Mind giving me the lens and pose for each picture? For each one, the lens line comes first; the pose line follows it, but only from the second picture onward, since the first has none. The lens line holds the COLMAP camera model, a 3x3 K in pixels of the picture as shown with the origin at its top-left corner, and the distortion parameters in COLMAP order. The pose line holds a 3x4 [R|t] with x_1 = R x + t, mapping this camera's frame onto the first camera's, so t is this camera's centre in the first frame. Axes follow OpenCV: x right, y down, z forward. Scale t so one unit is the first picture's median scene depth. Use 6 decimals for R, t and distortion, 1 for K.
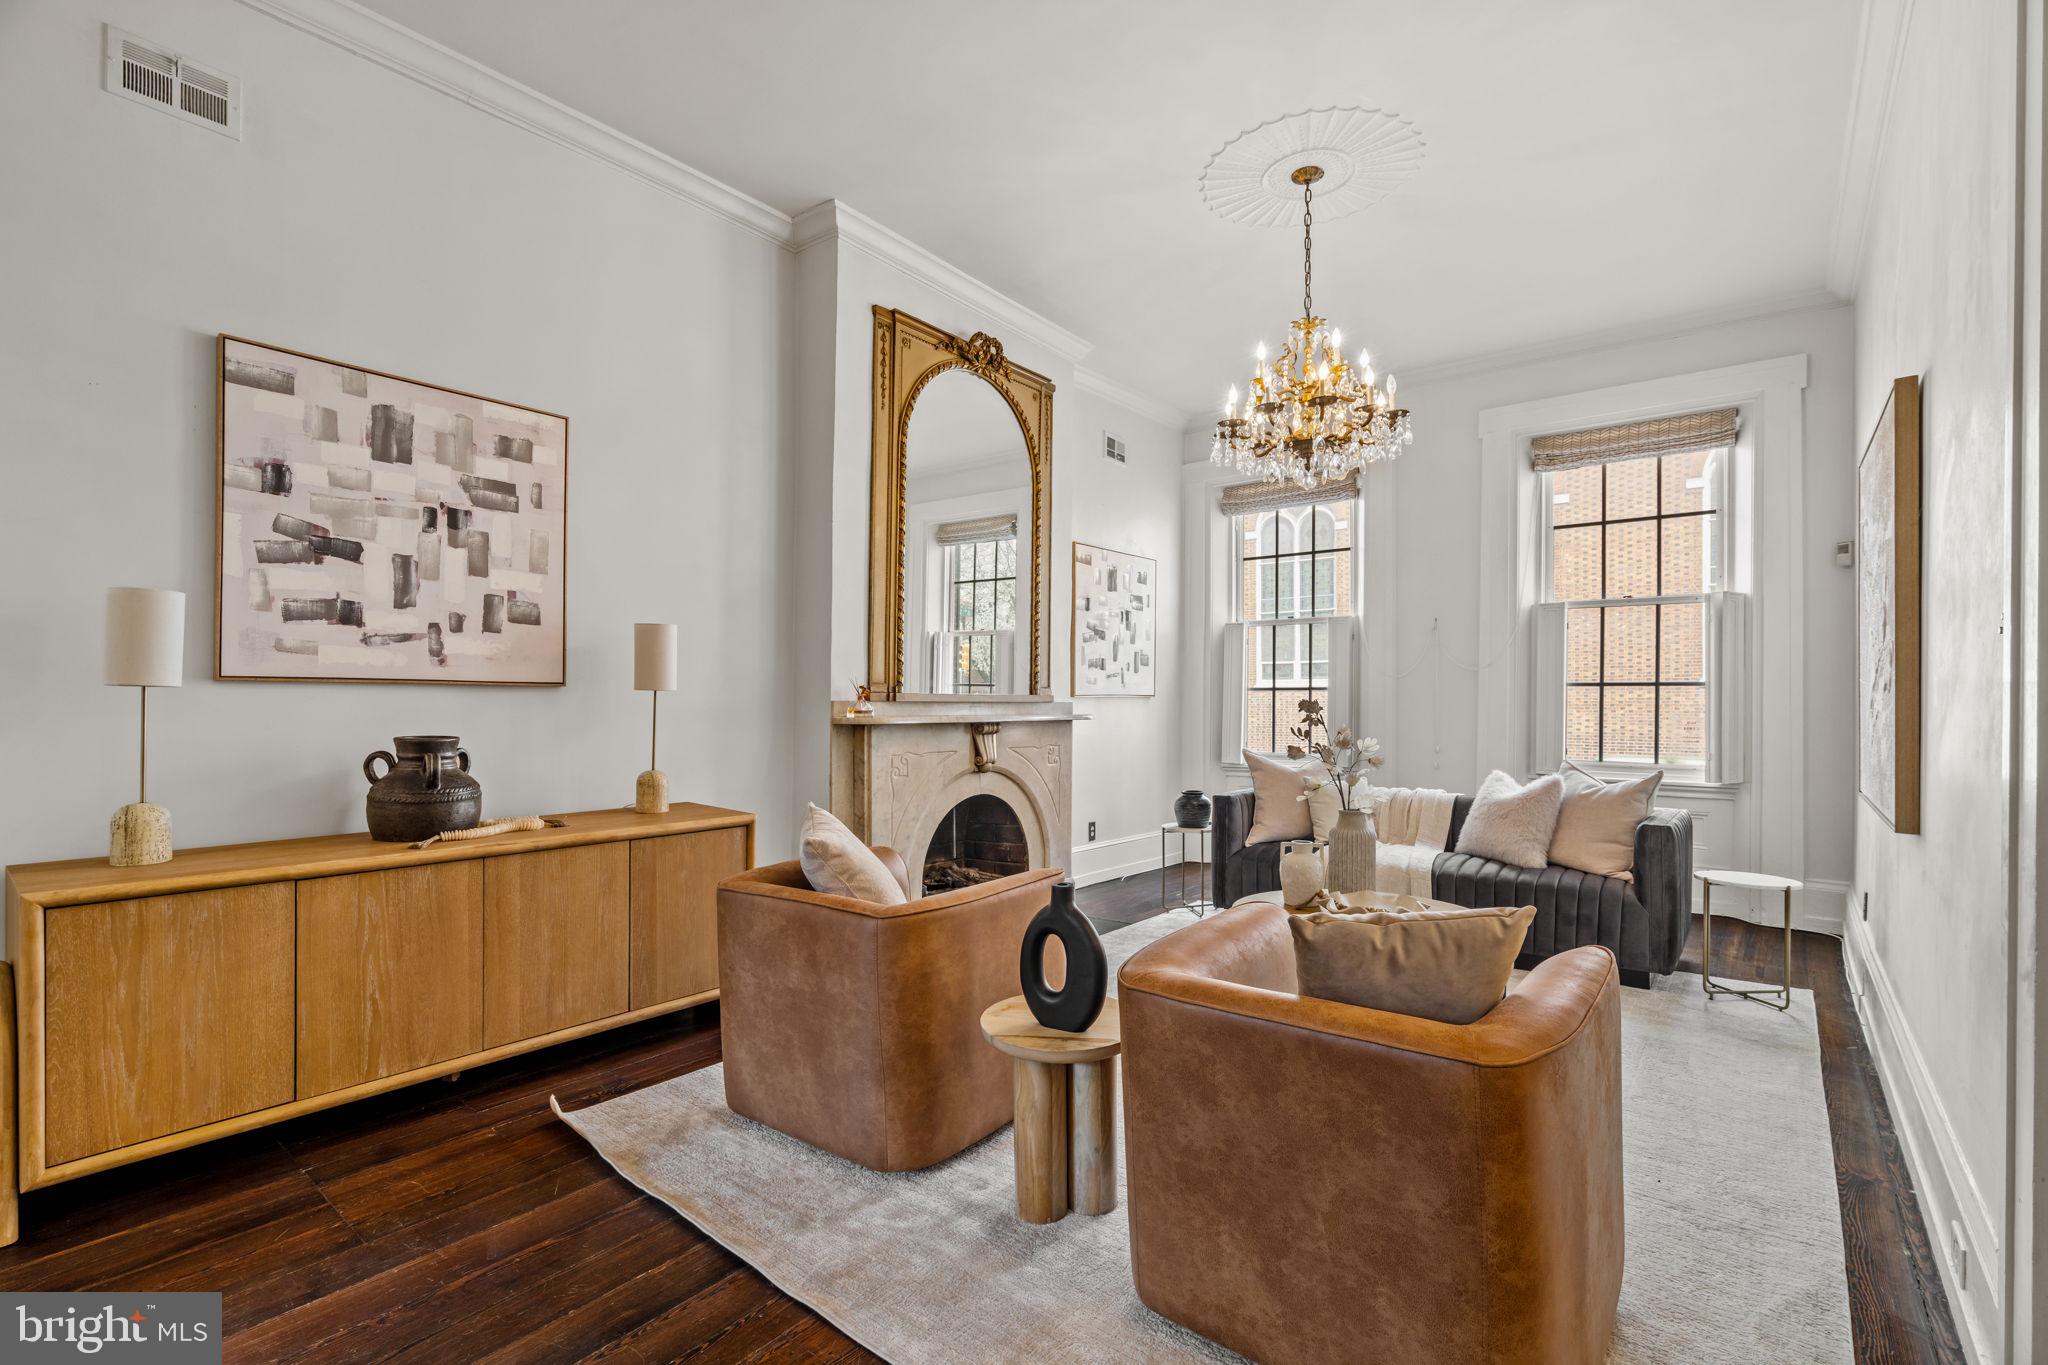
lens RADIAL K [[933.8, 0, 1030.2], [0, 933.8, 702.0], [0, 0, 1]] dist [-0.003272, 0.000365]
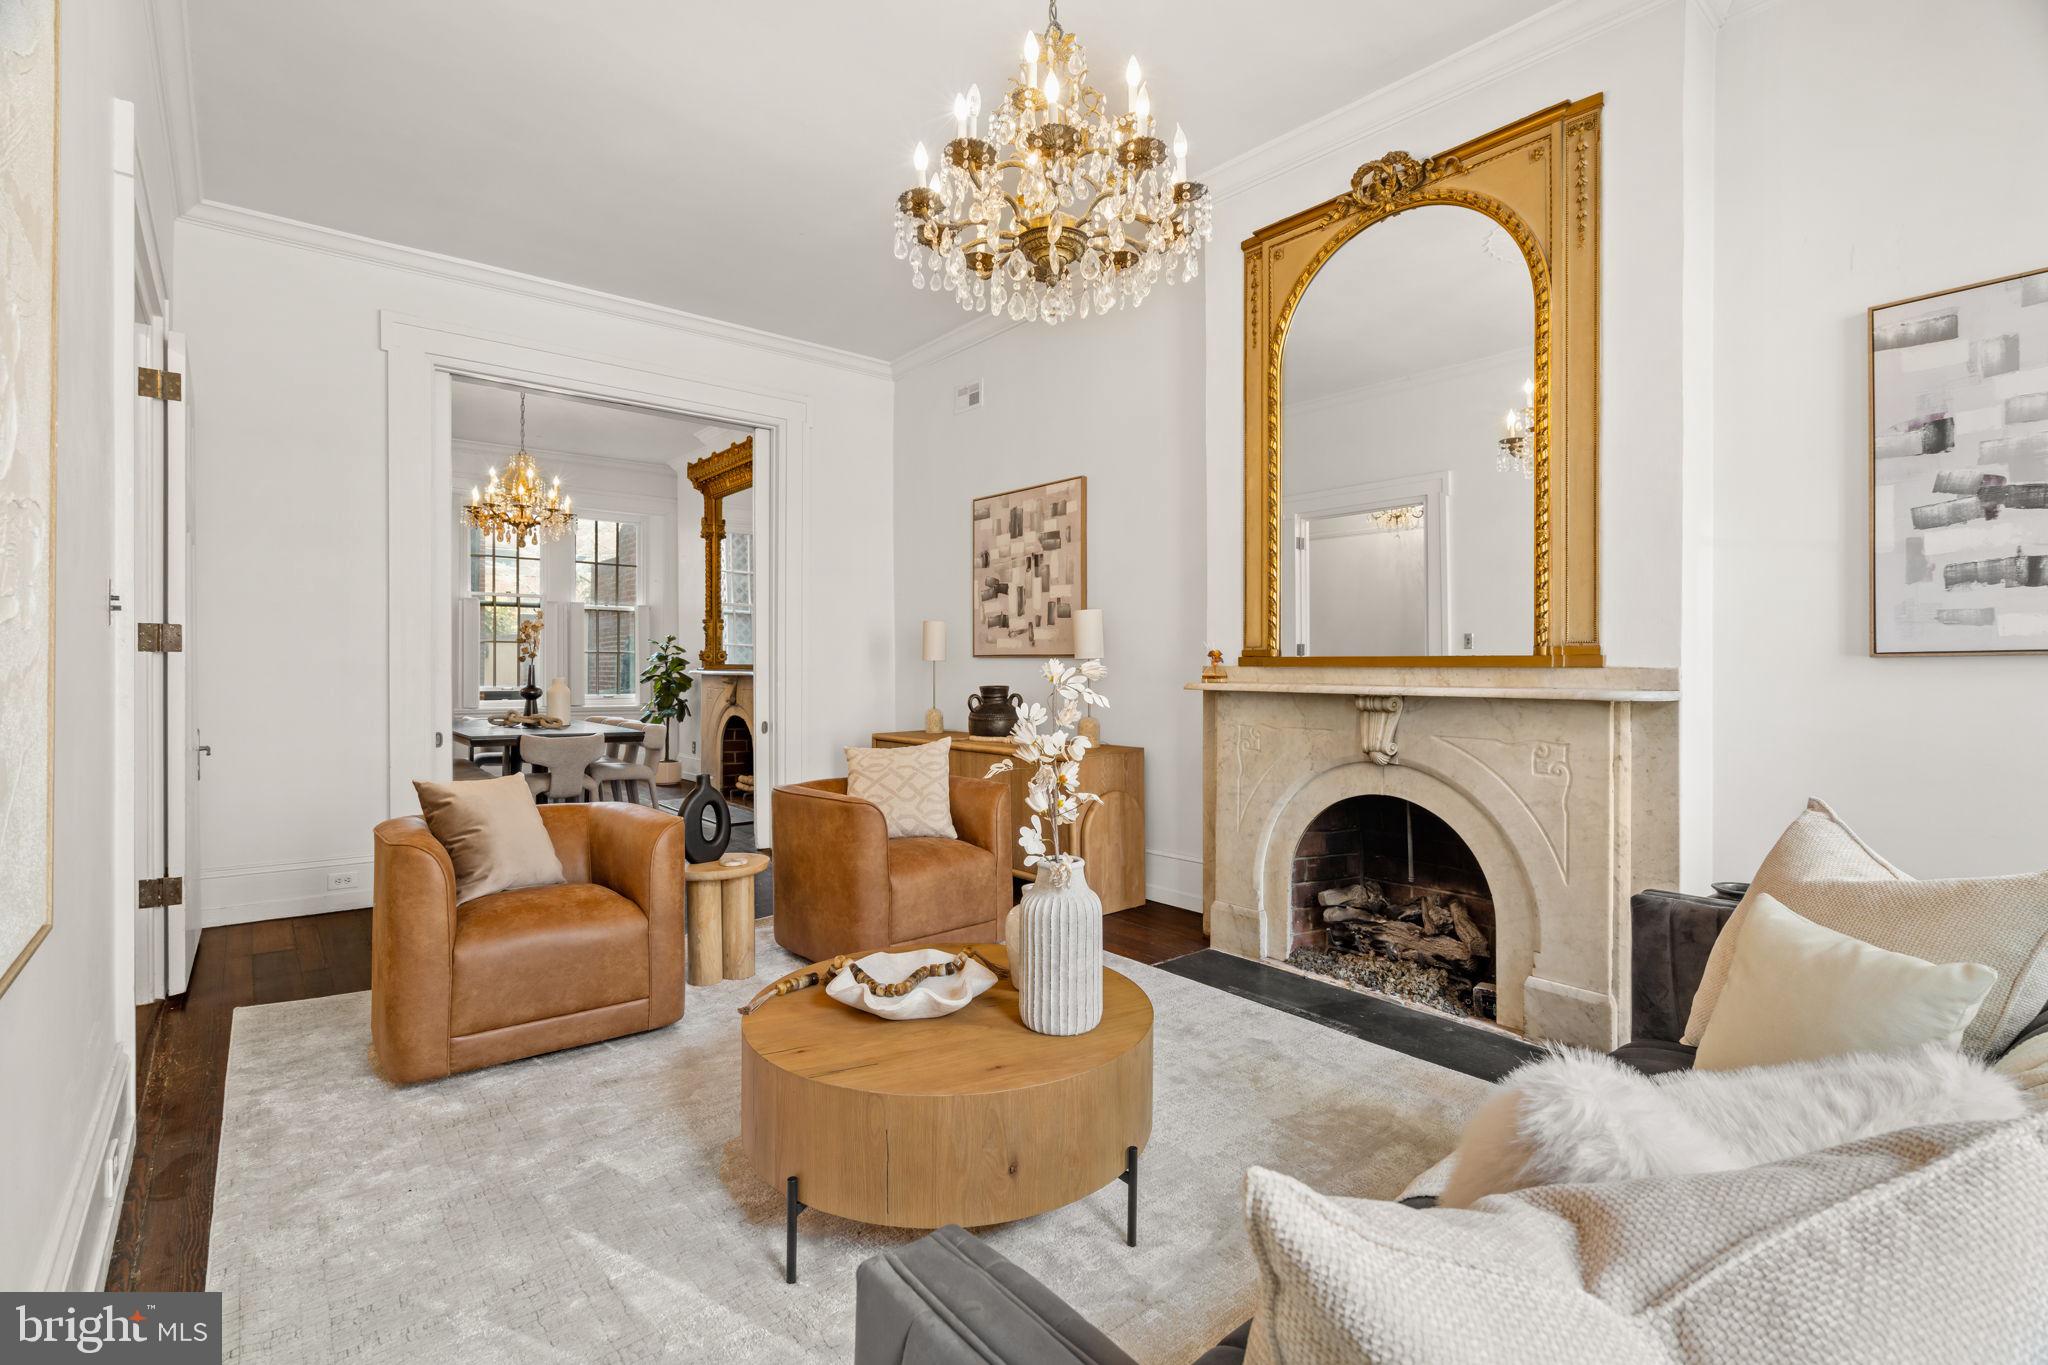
lens RADIAL K [[933.8, 0, 1033.8], [0, 933.8, 684.2], [0, 0, 1]] dist [-0.003272, 0.000365]
pose [[-0.190914, 0.008453, -0.981570, 1.071013], [-0.010787, 0.999884, 0.010708, 0.012667], [0.981547, 0.012632, -0.190801, 1.319816]]
